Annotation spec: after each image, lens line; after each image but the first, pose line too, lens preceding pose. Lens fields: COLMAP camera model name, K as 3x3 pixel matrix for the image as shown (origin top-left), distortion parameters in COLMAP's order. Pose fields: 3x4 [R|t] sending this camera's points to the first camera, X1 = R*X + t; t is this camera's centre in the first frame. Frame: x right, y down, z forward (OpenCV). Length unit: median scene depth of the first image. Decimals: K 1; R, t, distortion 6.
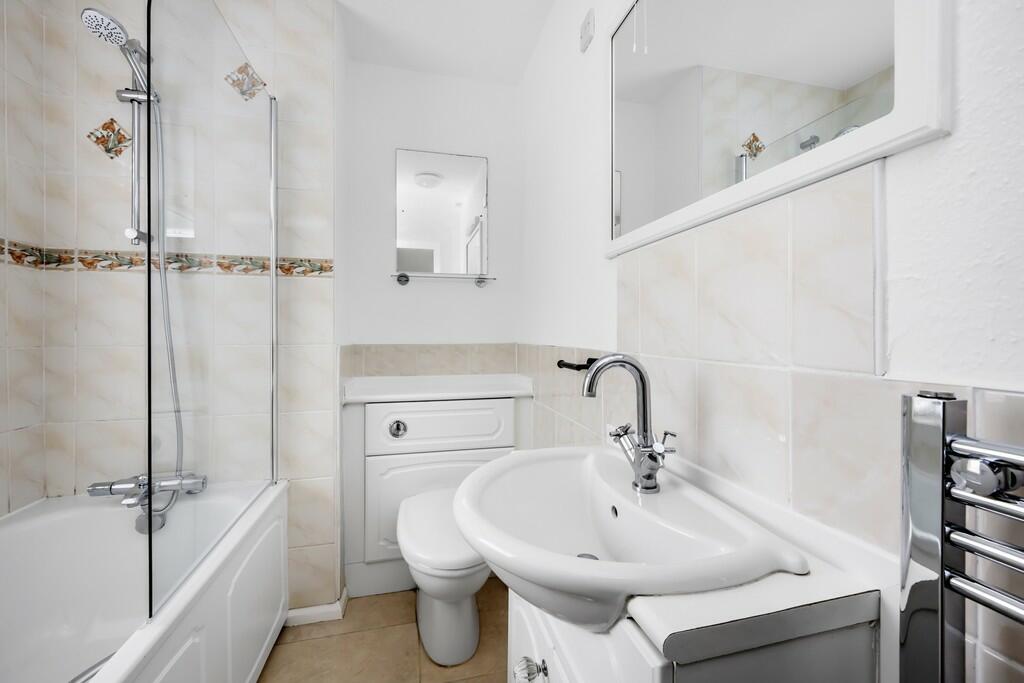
lens RADIAL K [[410.6, 0, 511.4], [0, 410.6, 335.9], [0, 0, 1]] dist [0.000953, 0.000354]
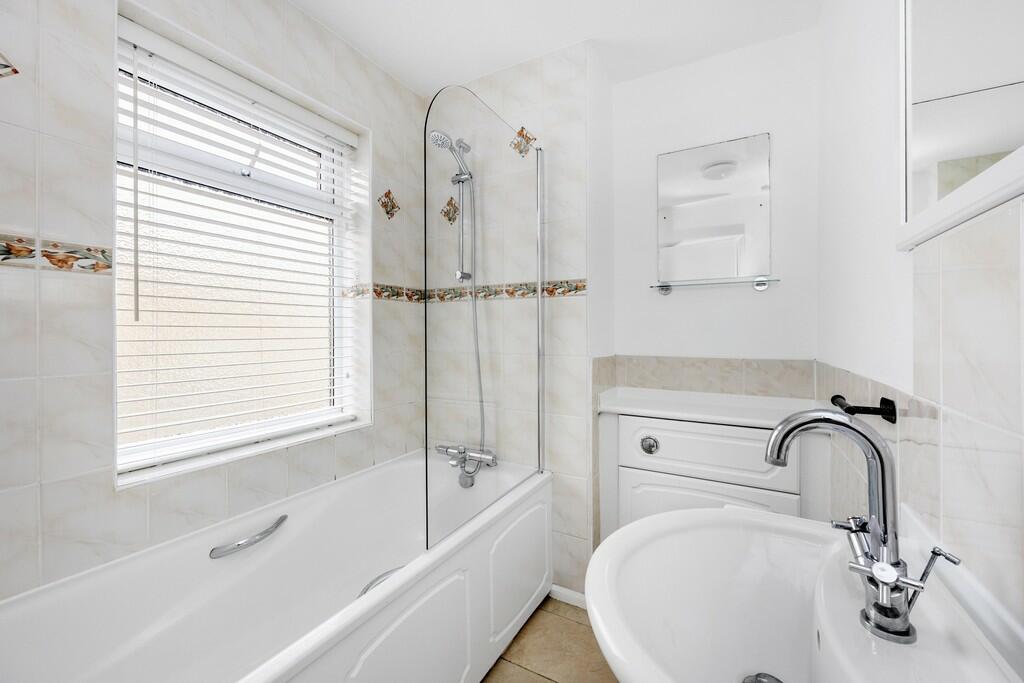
lens RADIAL K [[410.6, 0, 512.4], [0, 410.6, 335.9], [0, 0, 1]] dist [0.000953, 0.000354]
pose [[0.734672, 0.006104, -0.678395, 0.169460], [-0.005500, 0.999980, 0.003040, -0.039419], [0.678400, 0.001498, 0.734691, 0.072910]]
